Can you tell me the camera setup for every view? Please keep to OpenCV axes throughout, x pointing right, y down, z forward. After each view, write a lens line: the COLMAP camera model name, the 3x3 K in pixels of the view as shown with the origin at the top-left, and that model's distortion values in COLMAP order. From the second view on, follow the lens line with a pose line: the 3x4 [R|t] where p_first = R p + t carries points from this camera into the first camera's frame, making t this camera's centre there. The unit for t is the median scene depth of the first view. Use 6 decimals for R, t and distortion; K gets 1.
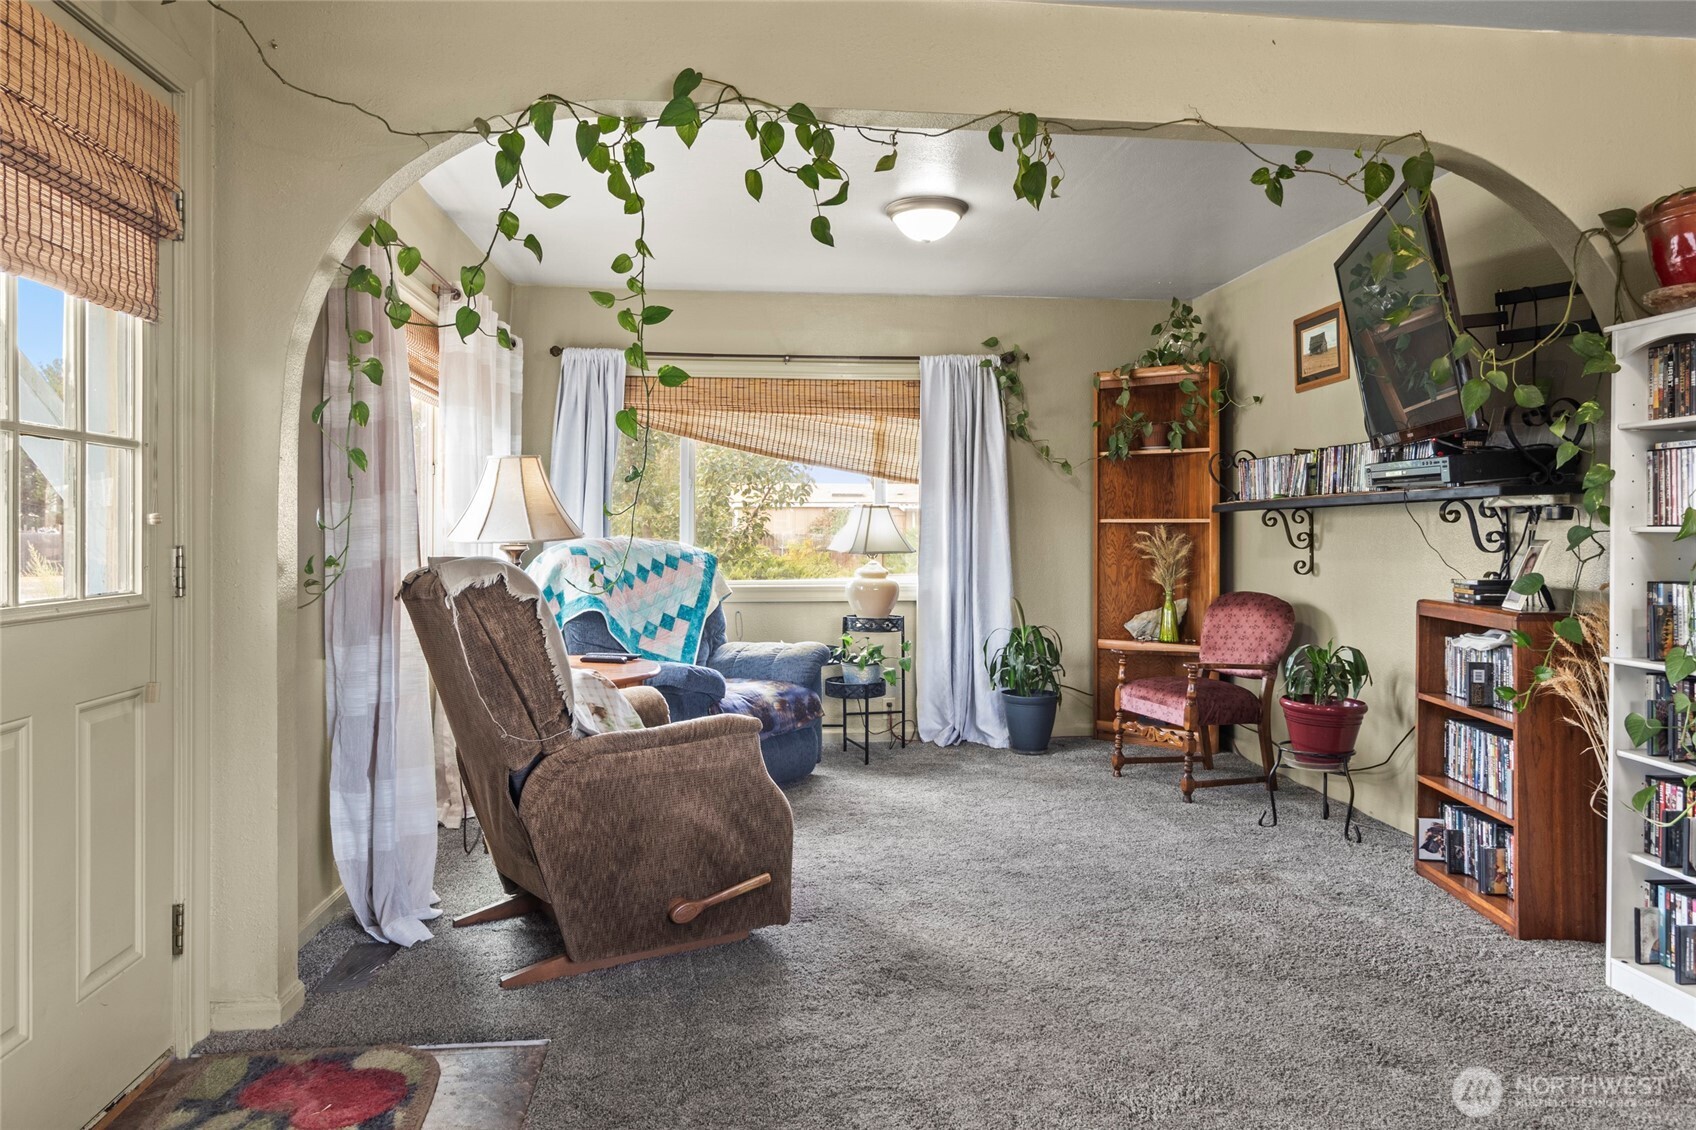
lens RADIAL K [[1085.6, 0, 847.7], [0, 1085.6, 519.1], [0, 0, 1]] dist [0.001472, -0.000683]
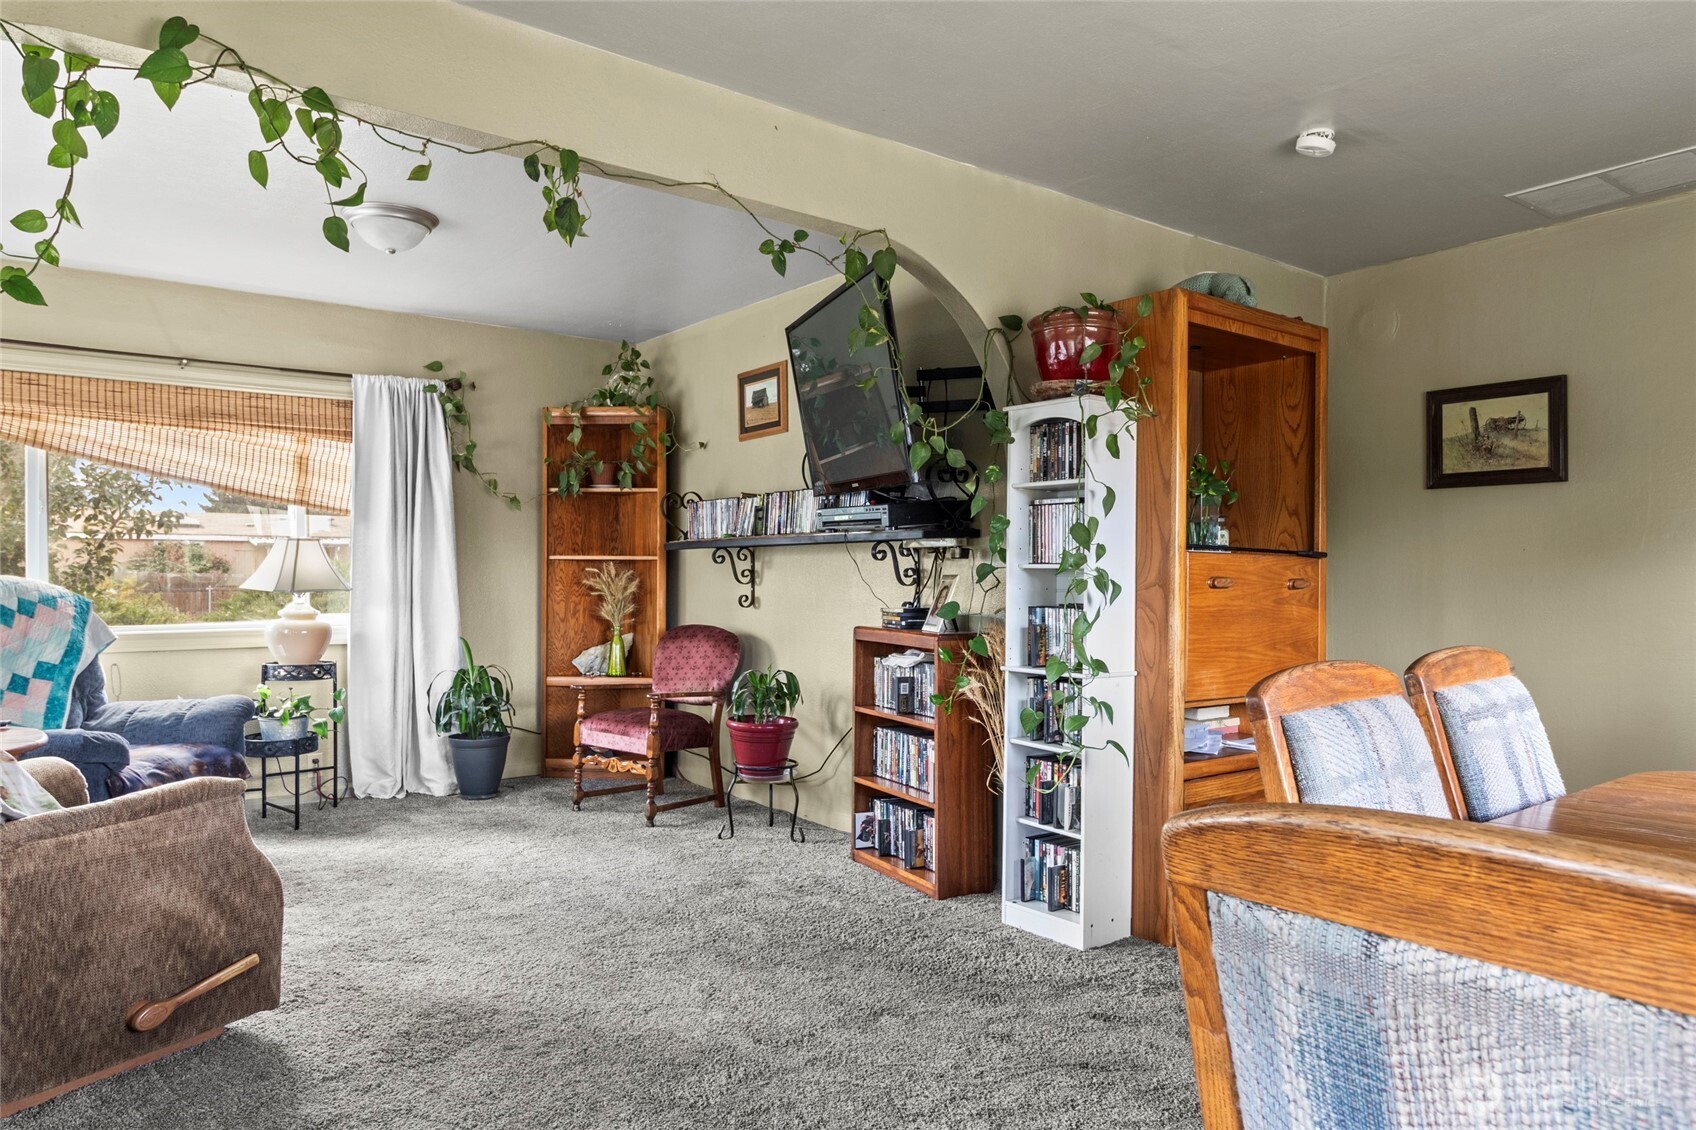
lens RADIAL K [[1109.1, 0, 848.0], [0, 1109.1, 565.0], [0, 0, 1]] dist [-0.000069, -0.001272]
pose [[0.851847, 0.004508, 0.523772, -0.106833], [-0.008034, 0.999958, 0.004460, 0.002974], [-0.523729, -0.008007, 0.851847, -0.009424]]
